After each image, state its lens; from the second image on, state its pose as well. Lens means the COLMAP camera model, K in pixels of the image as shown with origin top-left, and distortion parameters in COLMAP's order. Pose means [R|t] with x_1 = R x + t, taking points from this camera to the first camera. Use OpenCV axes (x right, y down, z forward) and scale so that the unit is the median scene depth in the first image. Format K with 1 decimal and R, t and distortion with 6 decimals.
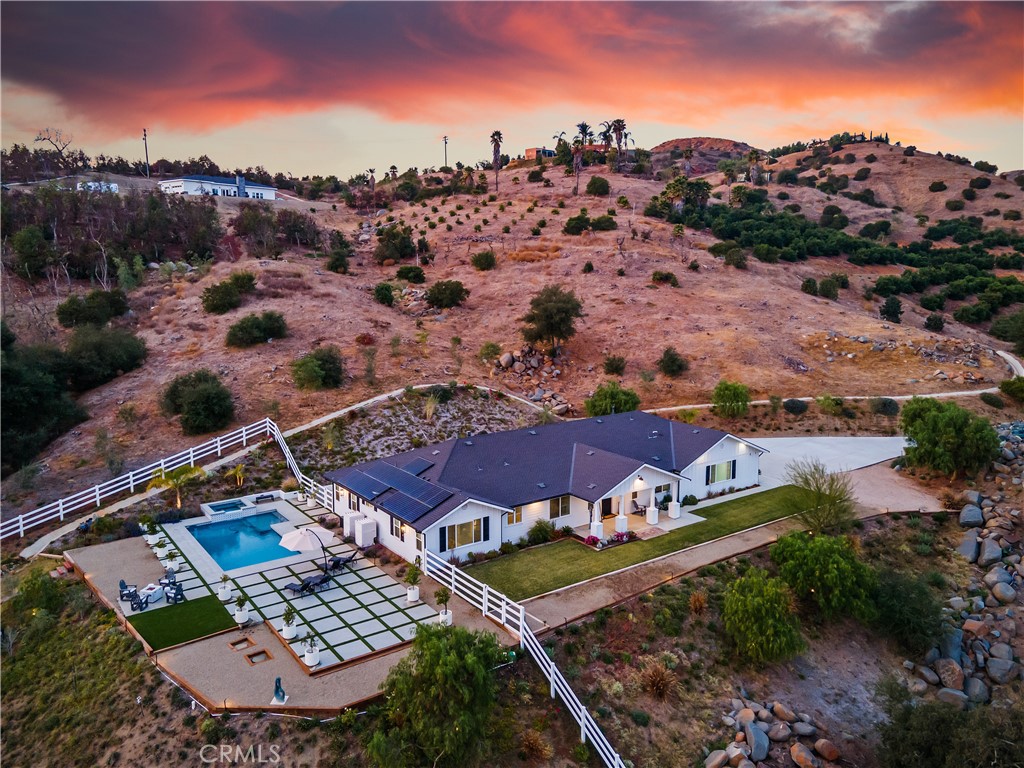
lens RADIAL K [[747.7, 0, 517.8], [0, 747.7, 380.9], [0, 0, 1]] dist [0.016740, 0.060687]
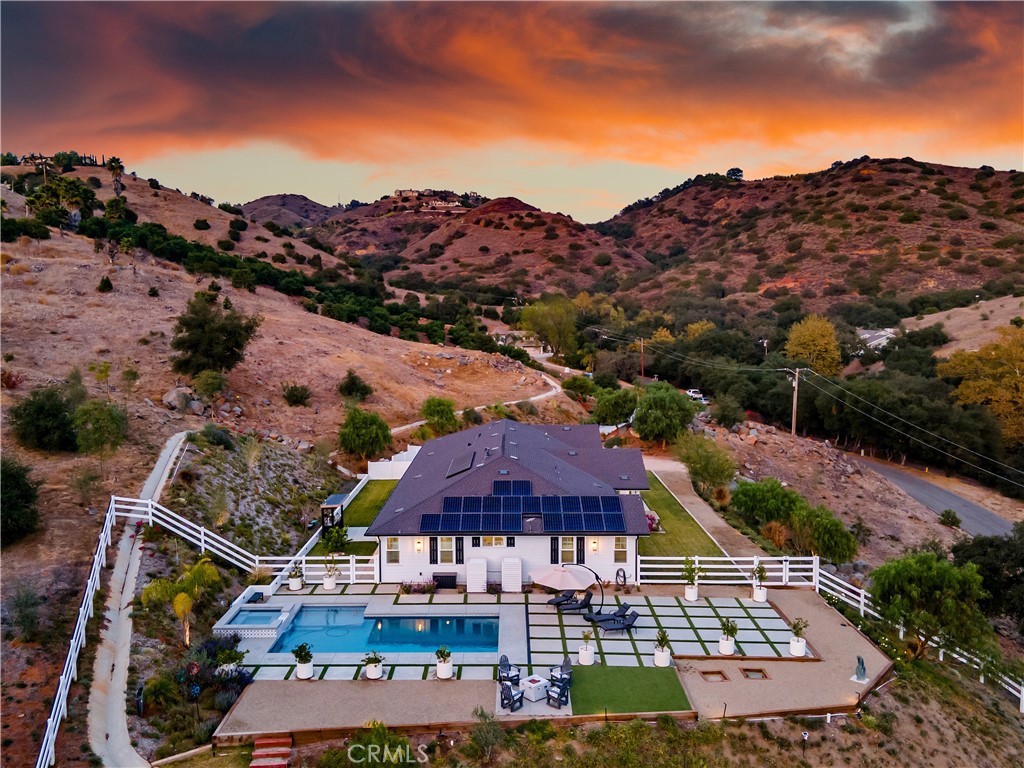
lens RADIAL K [[867.9, 0, 512.0], [0, 867.9, 384.0], [0, 0, 1]] dist [-0.006144, 0.106645]
pose [[0.591622, -0.066088, 0.803502, -0.661380], [0.121533, 0.992556, -0.007848, 0.005375], [-0.797003, 0.102296, 0.595250, 0.304464]]
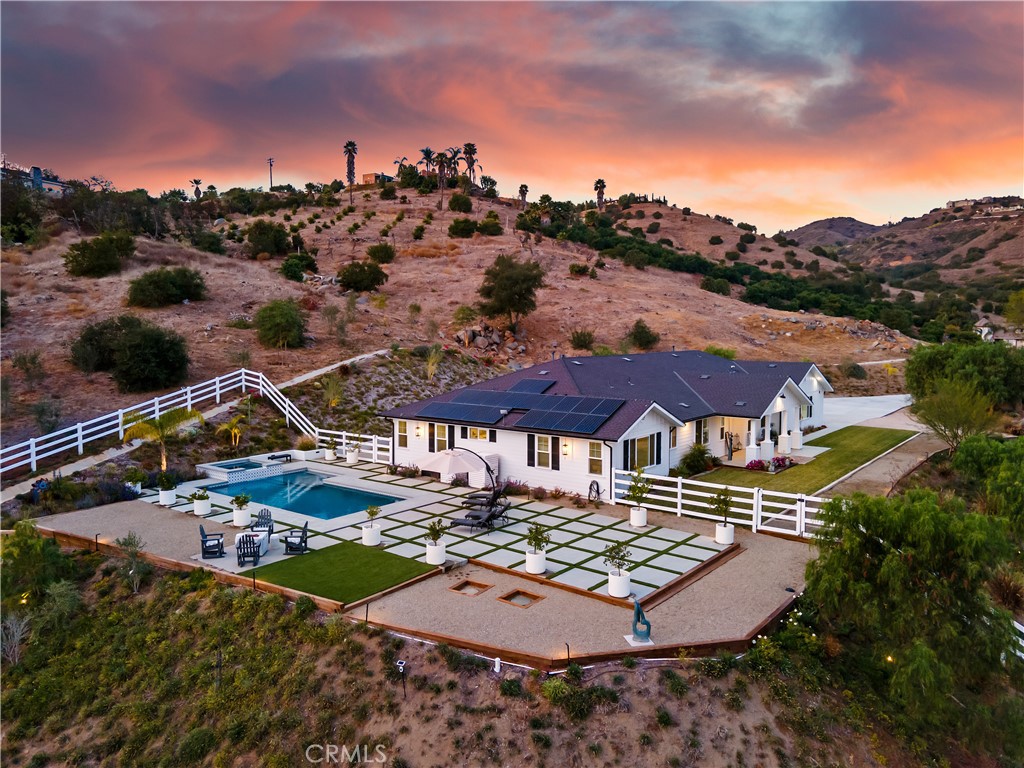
lens RADIAL K [[738.6, 0, 517.0], [0, 738.6, 382.0], [0, 0, 1]] dist [0.015364, 0.061822]
pose [[0.960647, -0.020580, 0.277009, -0.262278], [0.041389, 0.996724, -0.069485, 0.118802], [-0.274672, 0.078216, 0.958352, 0.207801]]
